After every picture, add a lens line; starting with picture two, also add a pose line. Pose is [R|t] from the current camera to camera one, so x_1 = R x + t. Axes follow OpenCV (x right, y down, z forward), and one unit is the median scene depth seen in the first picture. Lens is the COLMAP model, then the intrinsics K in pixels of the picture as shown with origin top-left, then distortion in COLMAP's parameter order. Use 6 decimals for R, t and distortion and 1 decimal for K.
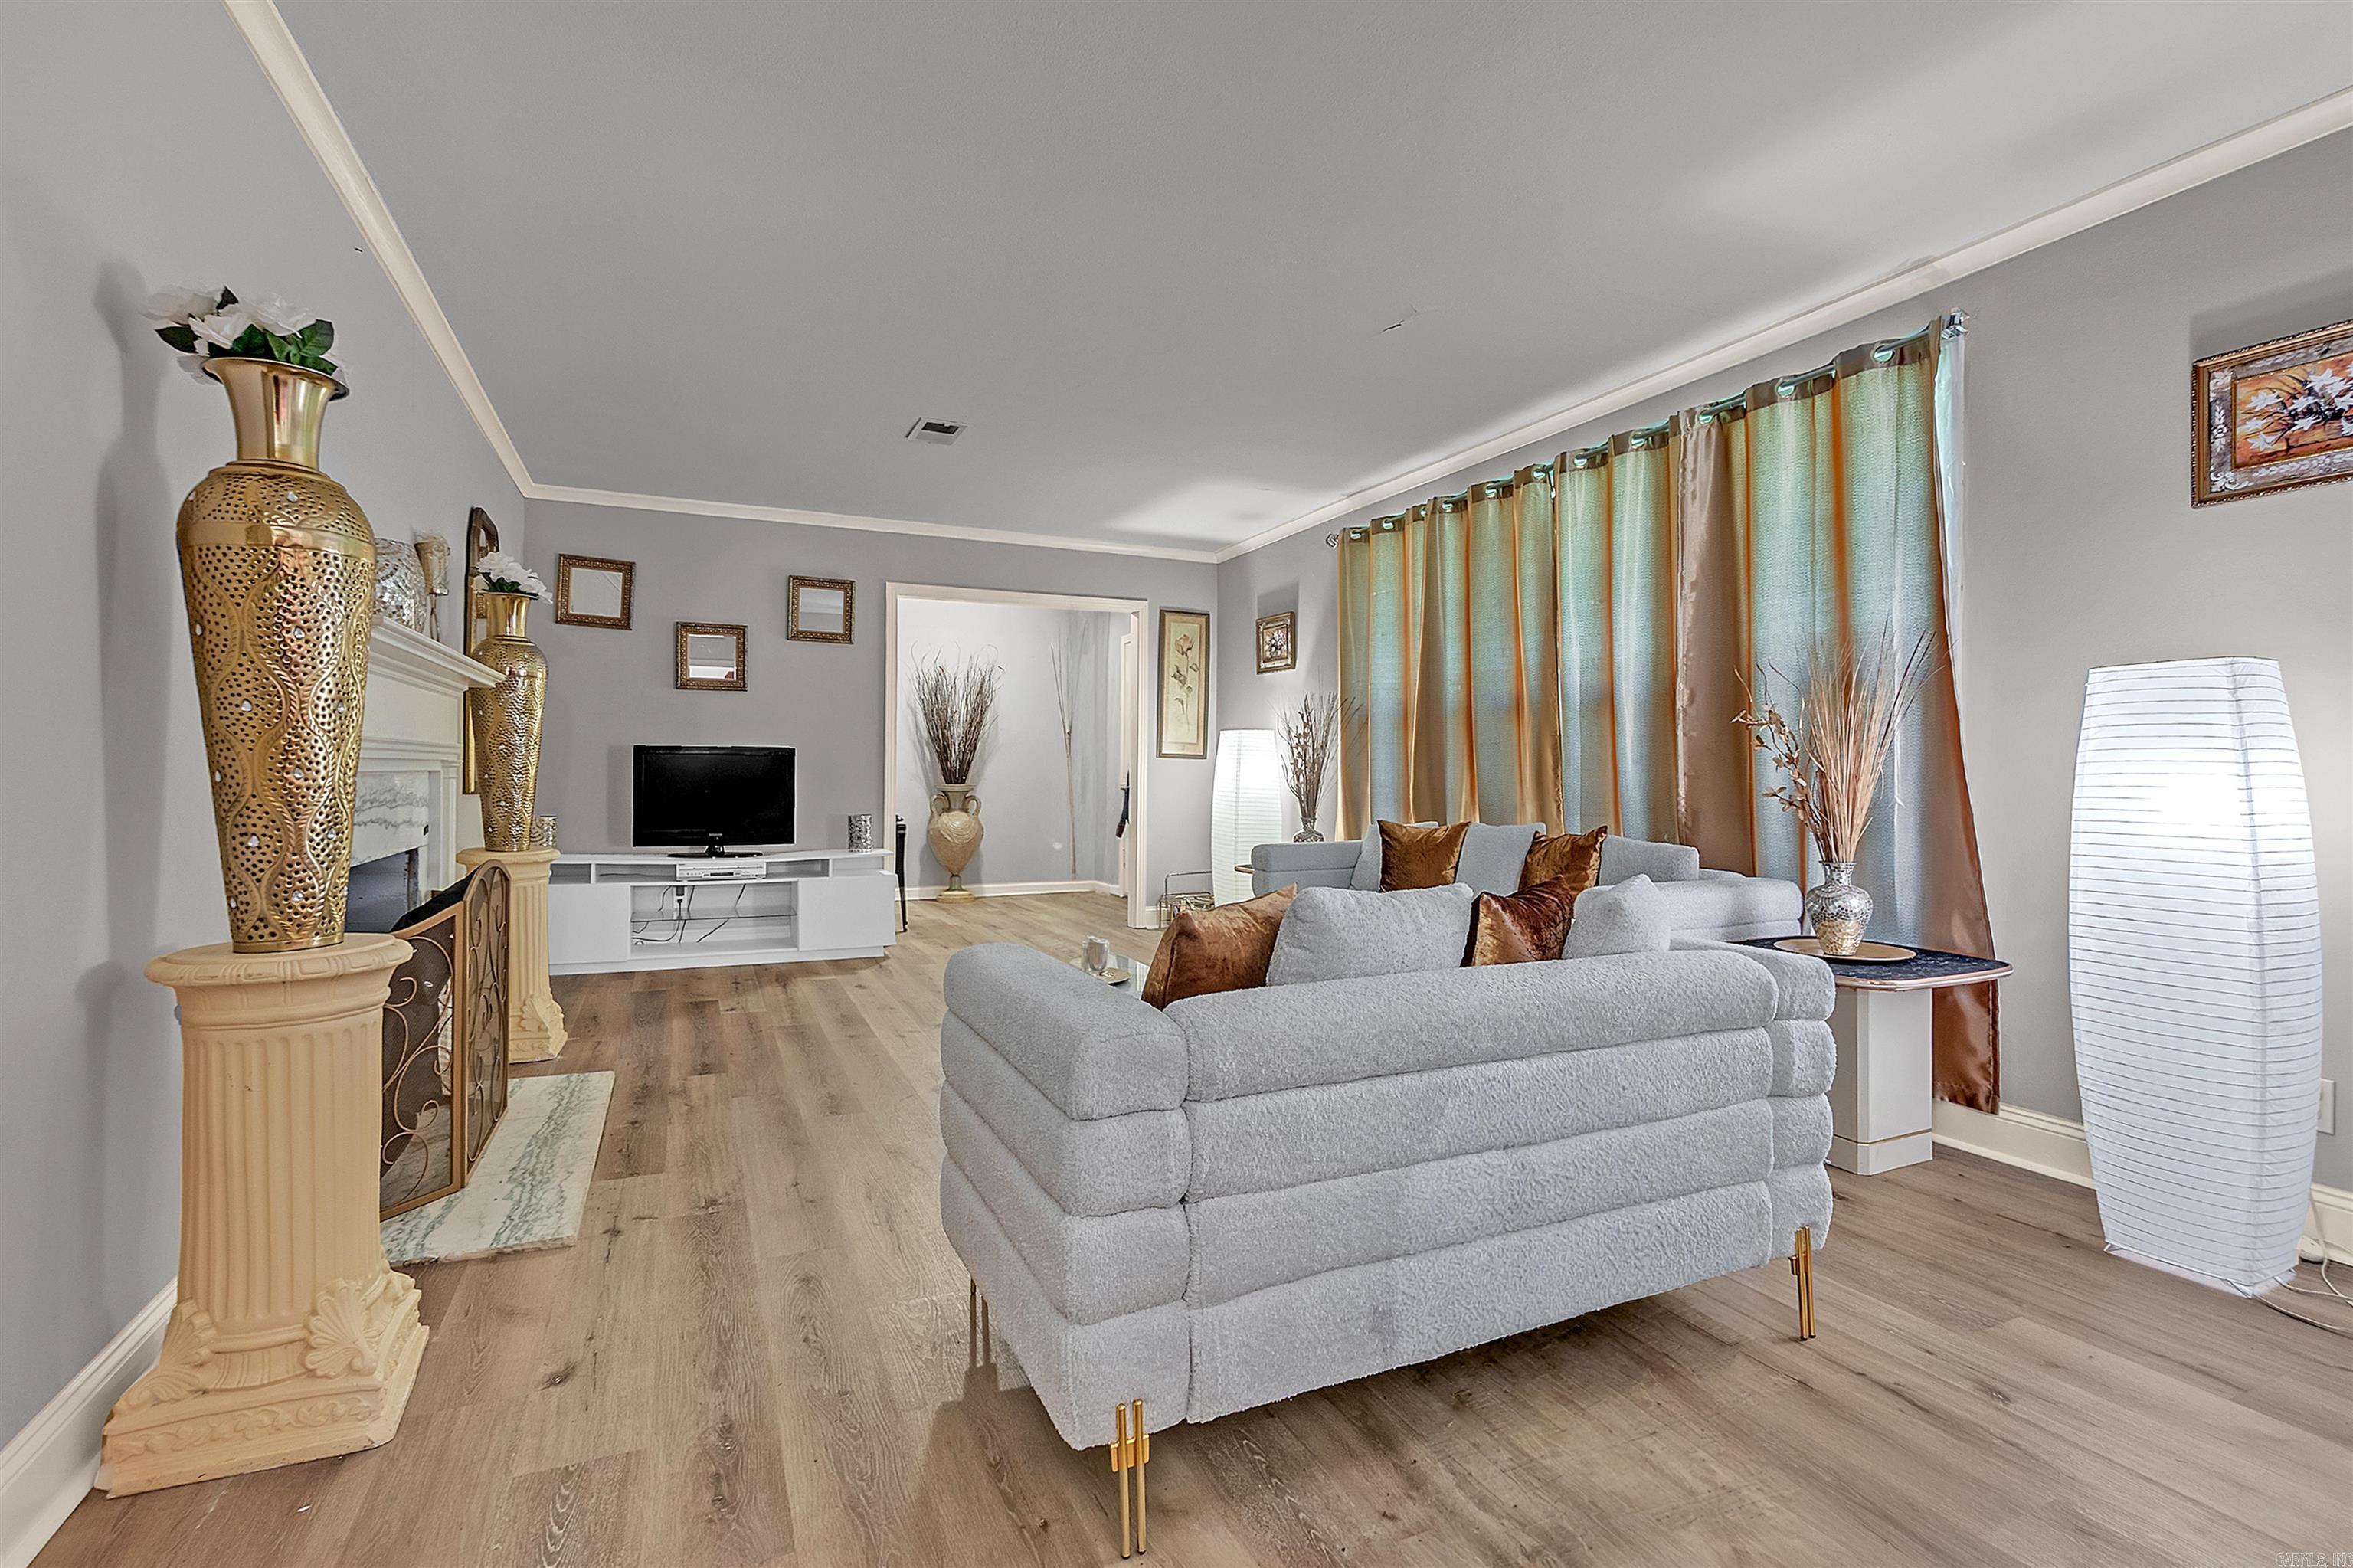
lens RADIAL K [[1028.3, 0, 1168.4], [0, 1028.3, 777.9], [0, 0, 1]] dist [-0.001198, -0.000601]
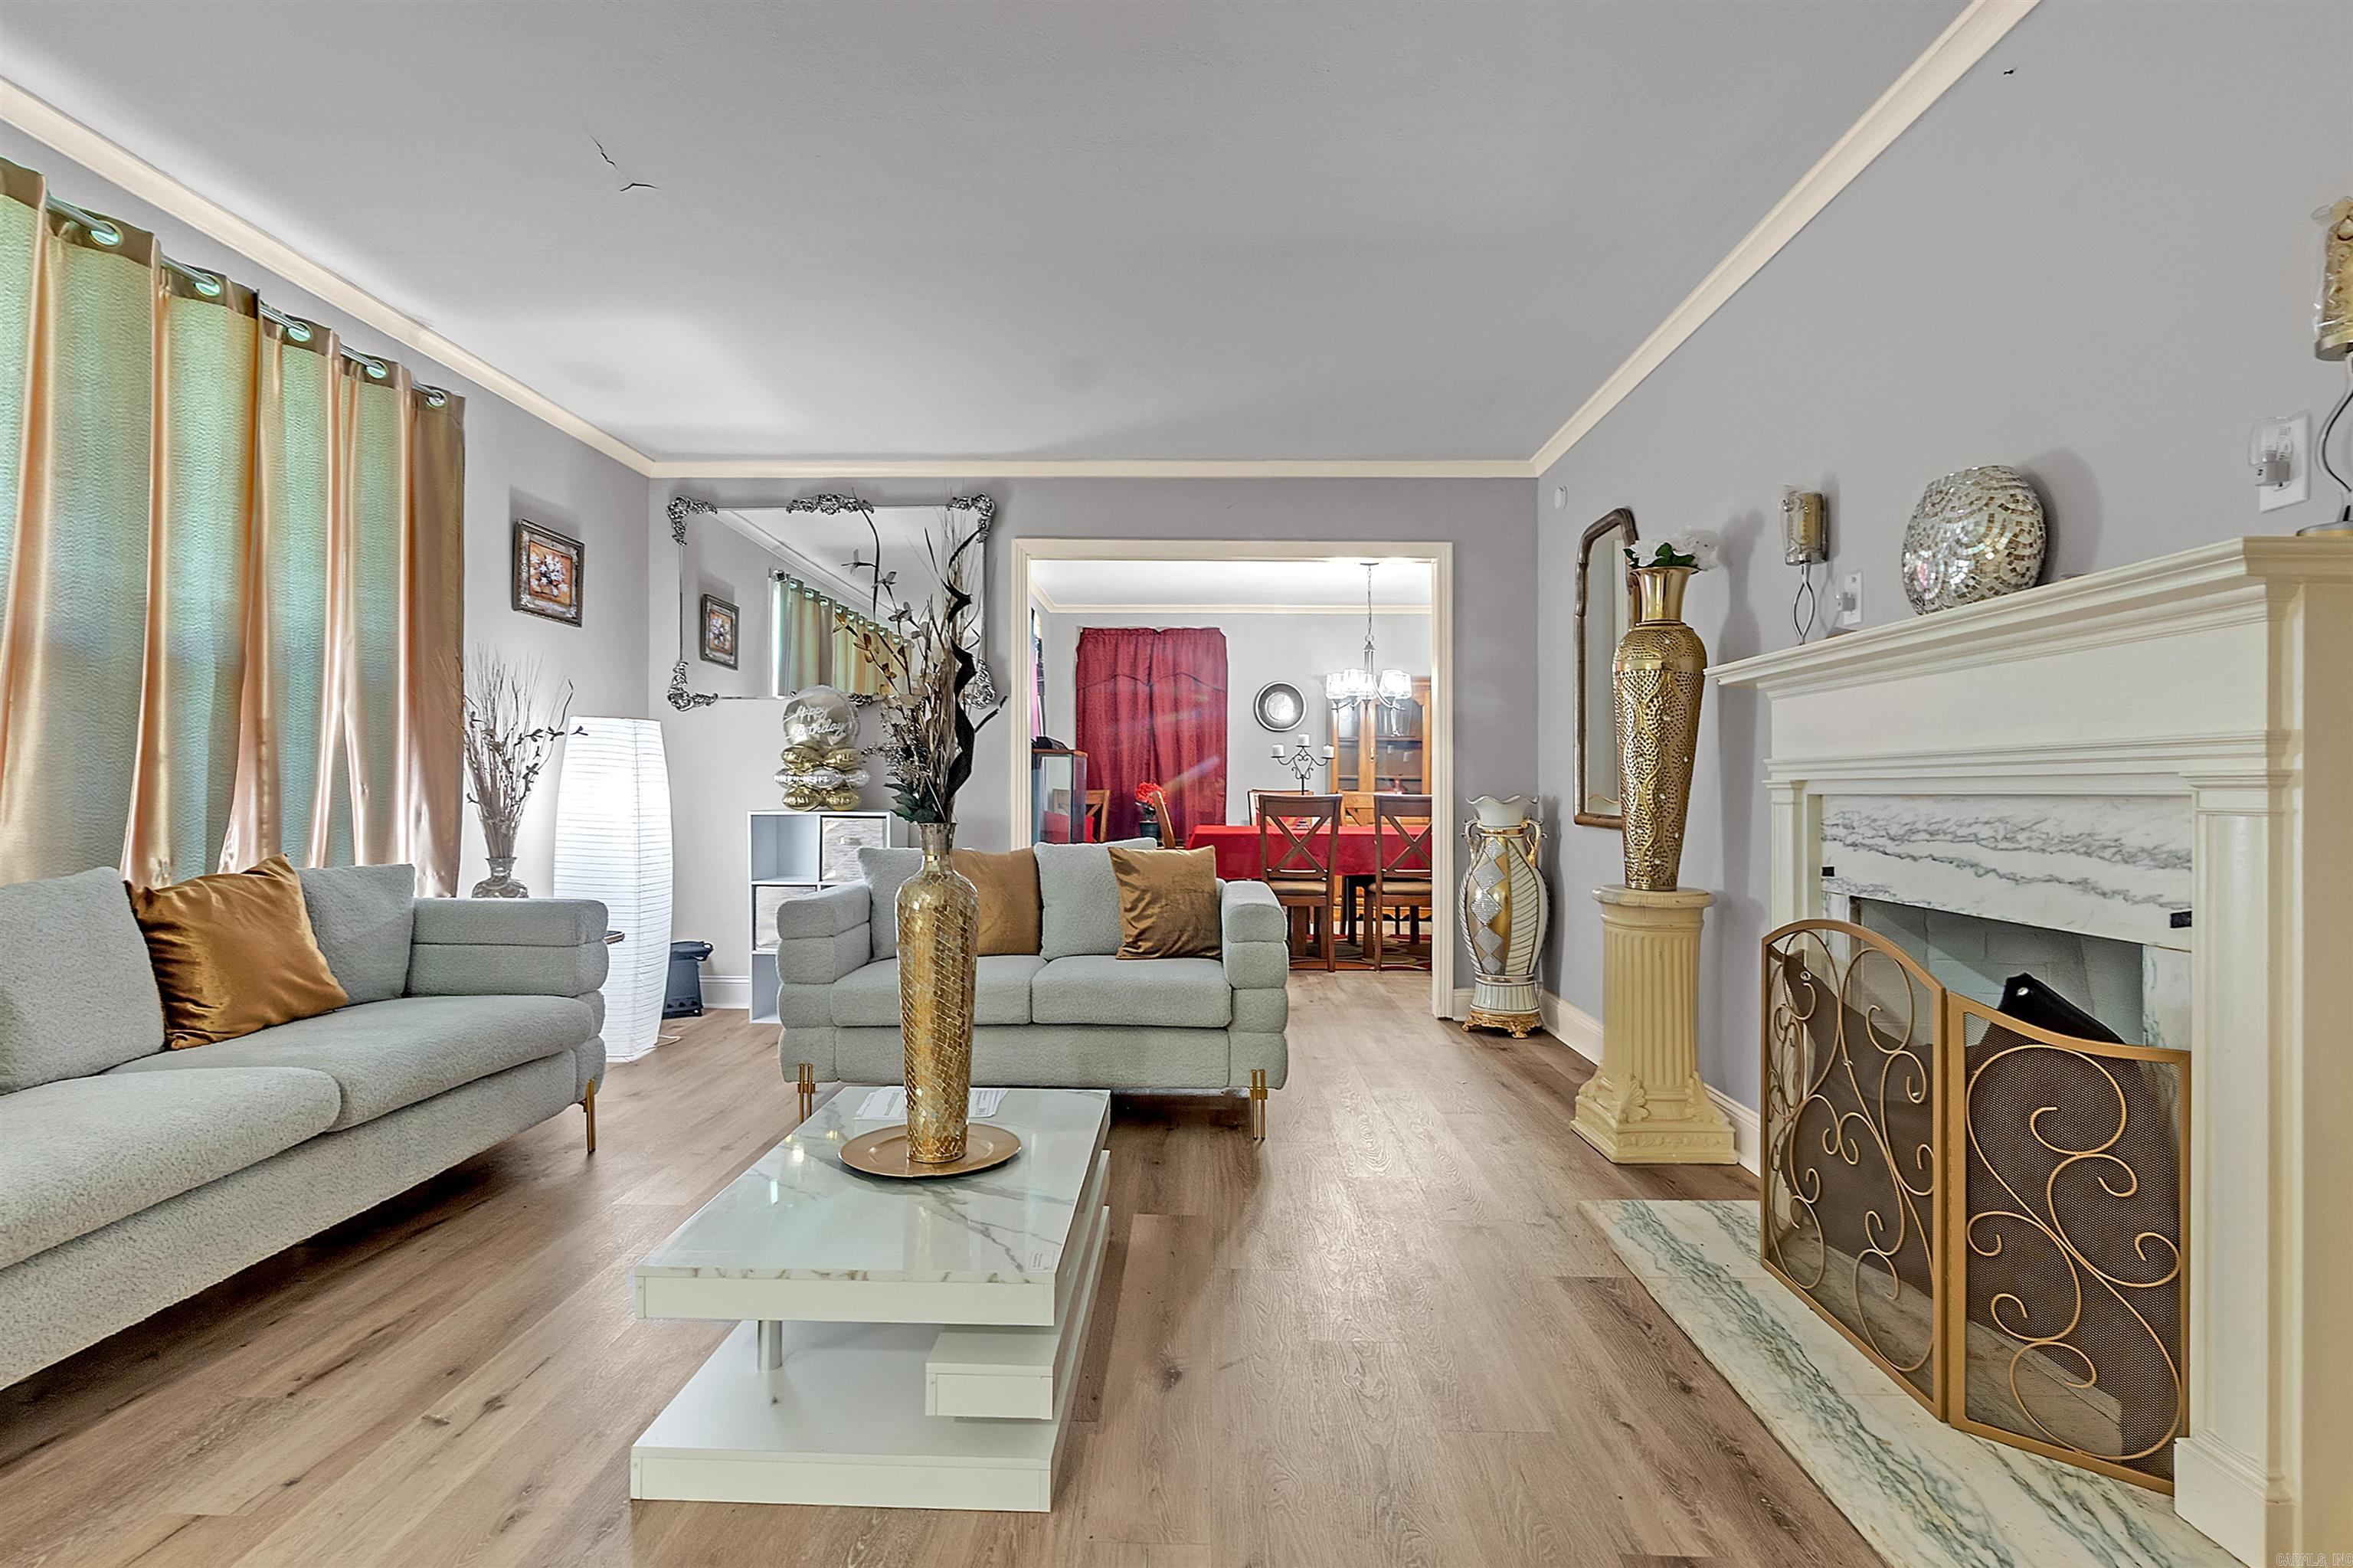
lens RADIAL K [[1028.3, 0, 1176.9], [0, 1028.3, 780.9], [0, 0, 1]] dist [-0.001198, -0.000601]
pose [[-0.884691, -0.004450, 0.466158, -0.629314], [-0.008516, 0.999942, -0.006616, -0.003025], [-0.466101, -0.009822, -0.884677, 1.945895]]
